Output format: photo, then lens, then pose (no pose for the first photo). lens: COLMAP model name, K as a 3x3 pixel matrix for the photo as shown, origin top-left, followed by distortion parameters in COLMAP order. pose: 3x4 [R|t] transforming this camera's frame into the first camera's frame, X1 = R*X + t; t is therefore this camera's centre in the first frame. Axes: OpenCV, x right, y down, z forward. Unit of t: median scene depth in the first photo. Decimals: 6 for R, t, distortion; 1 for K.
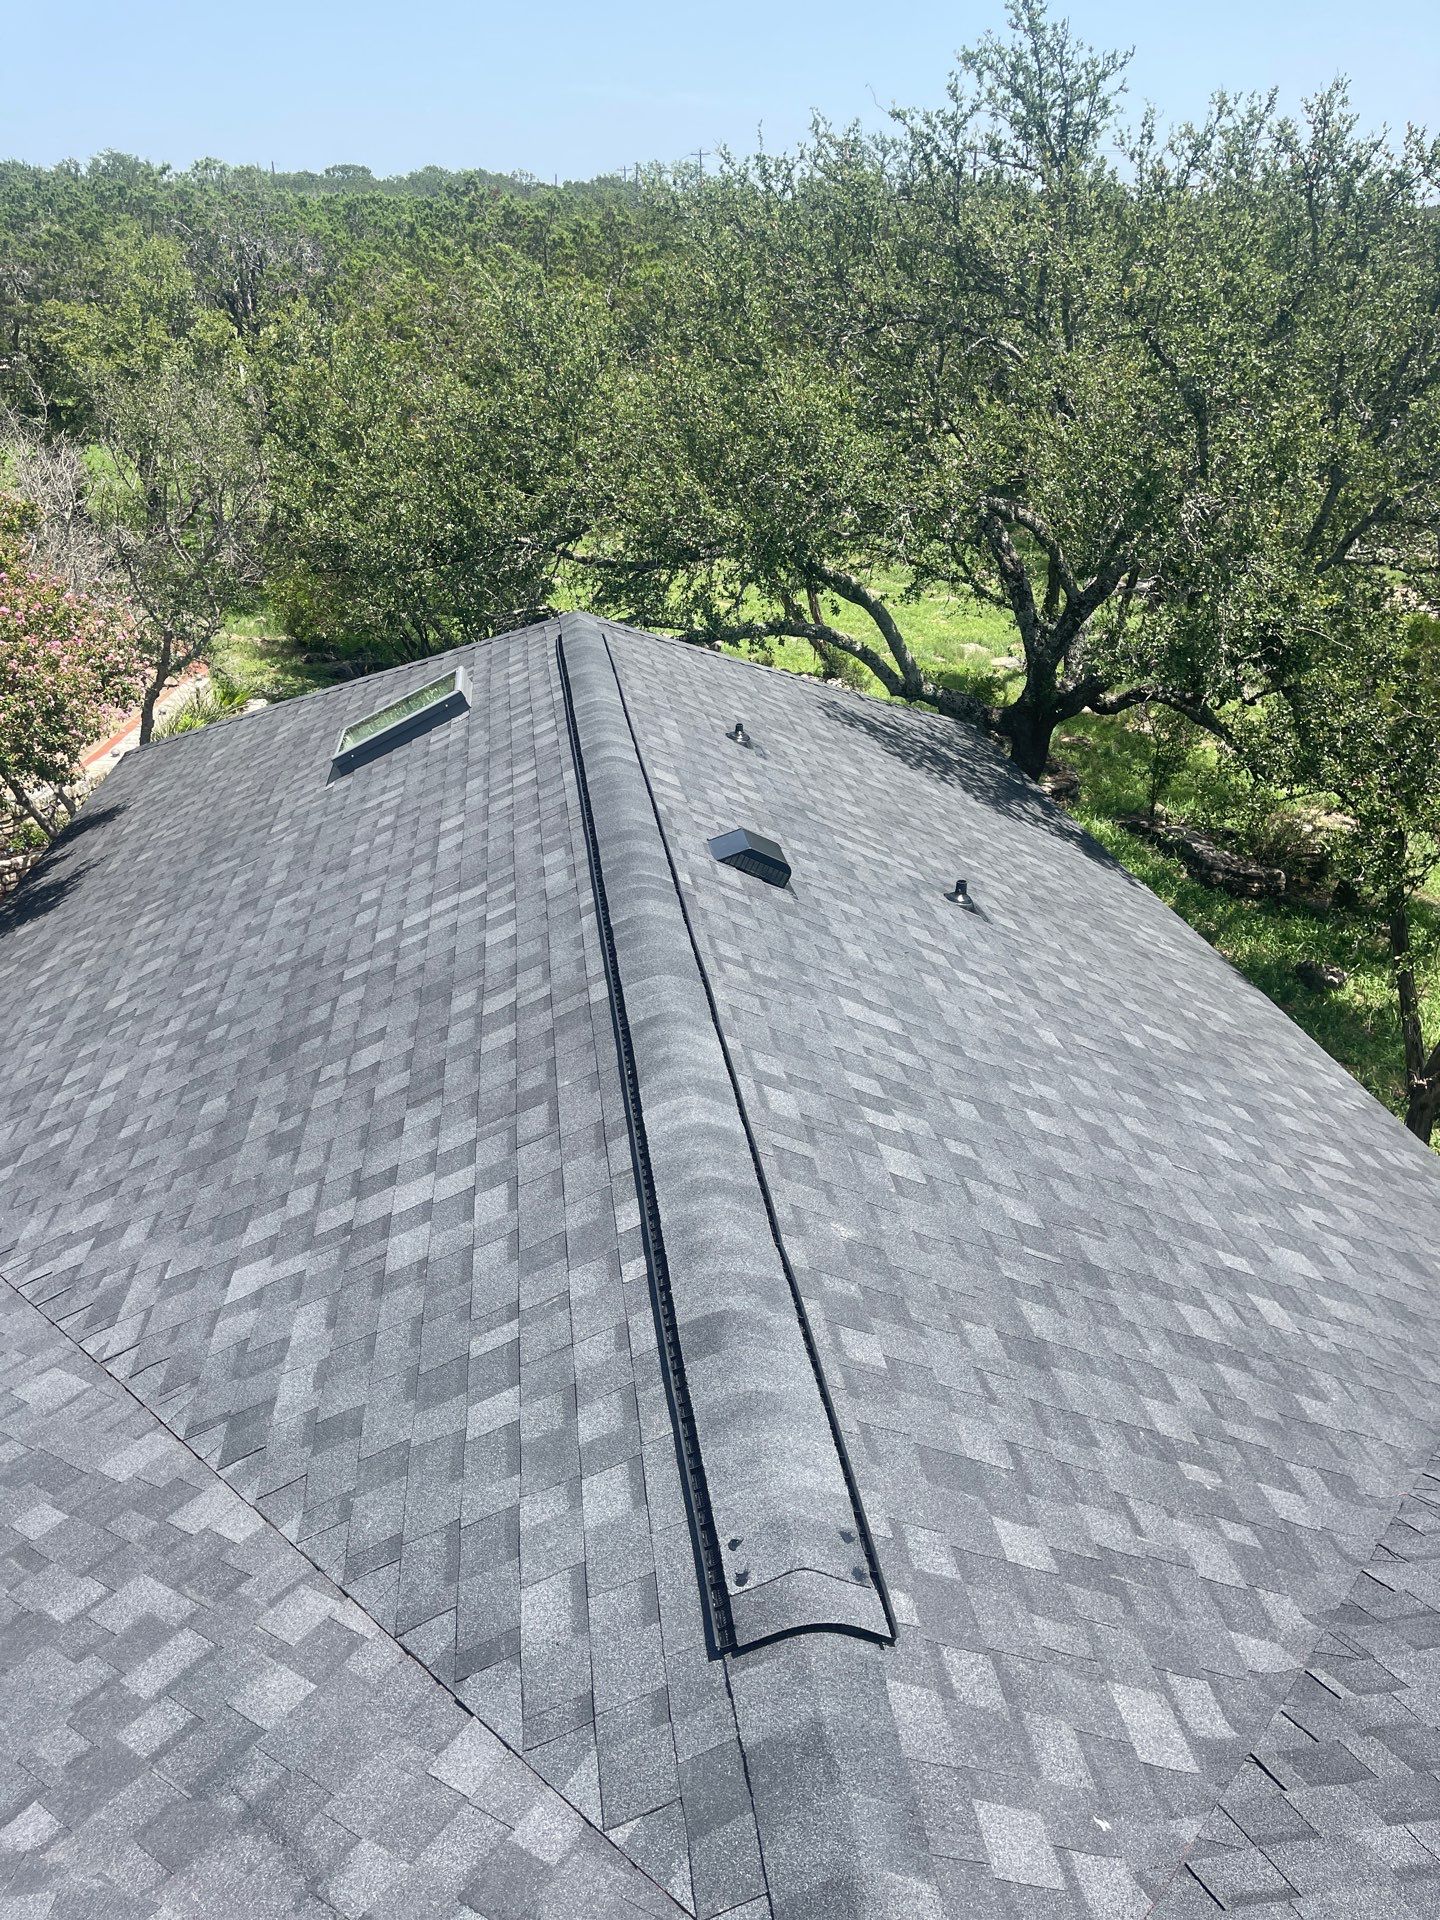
lens RADIAL K [[1438.8, 0, 701.4], [0, 1438.8, 964.4], [0, 0, 1]] dist [0.065791, -0.095713]
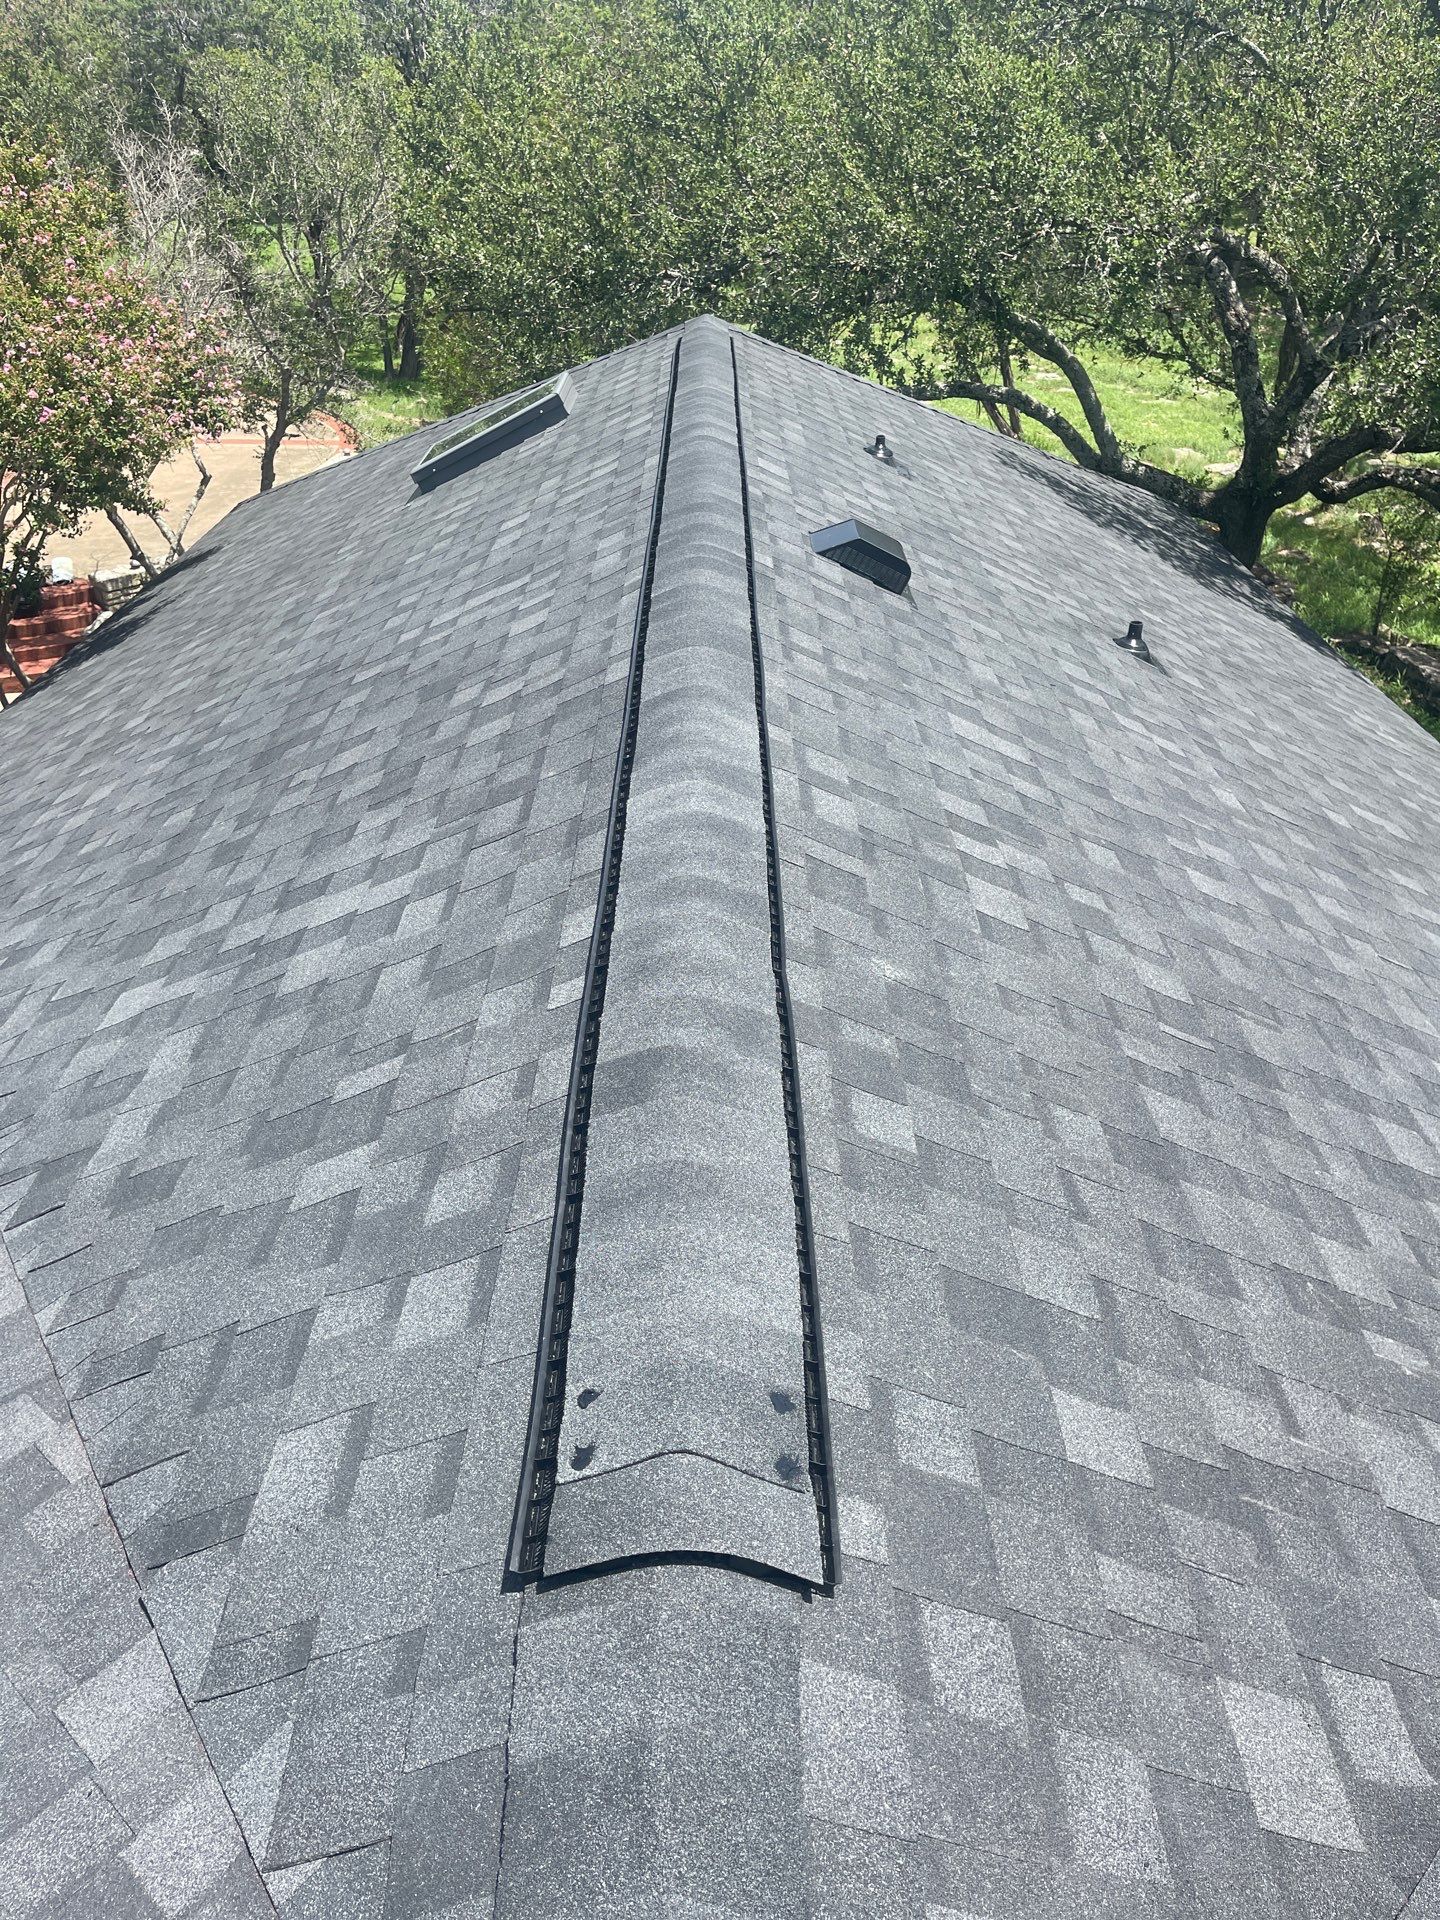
lens RADIAL K [[1434.1, 0, 731.1], [0, 1434.1, 950.1], [0, 0, 1]] dist [0.064793, -0.104308]
pose [[0.993382, 0.058626, -0.098766, 0.075296], [-0.048749, 0.993831, 0.099617, 0.092115], [0.103997, -0.094143, 0.990112, 0.258803]]
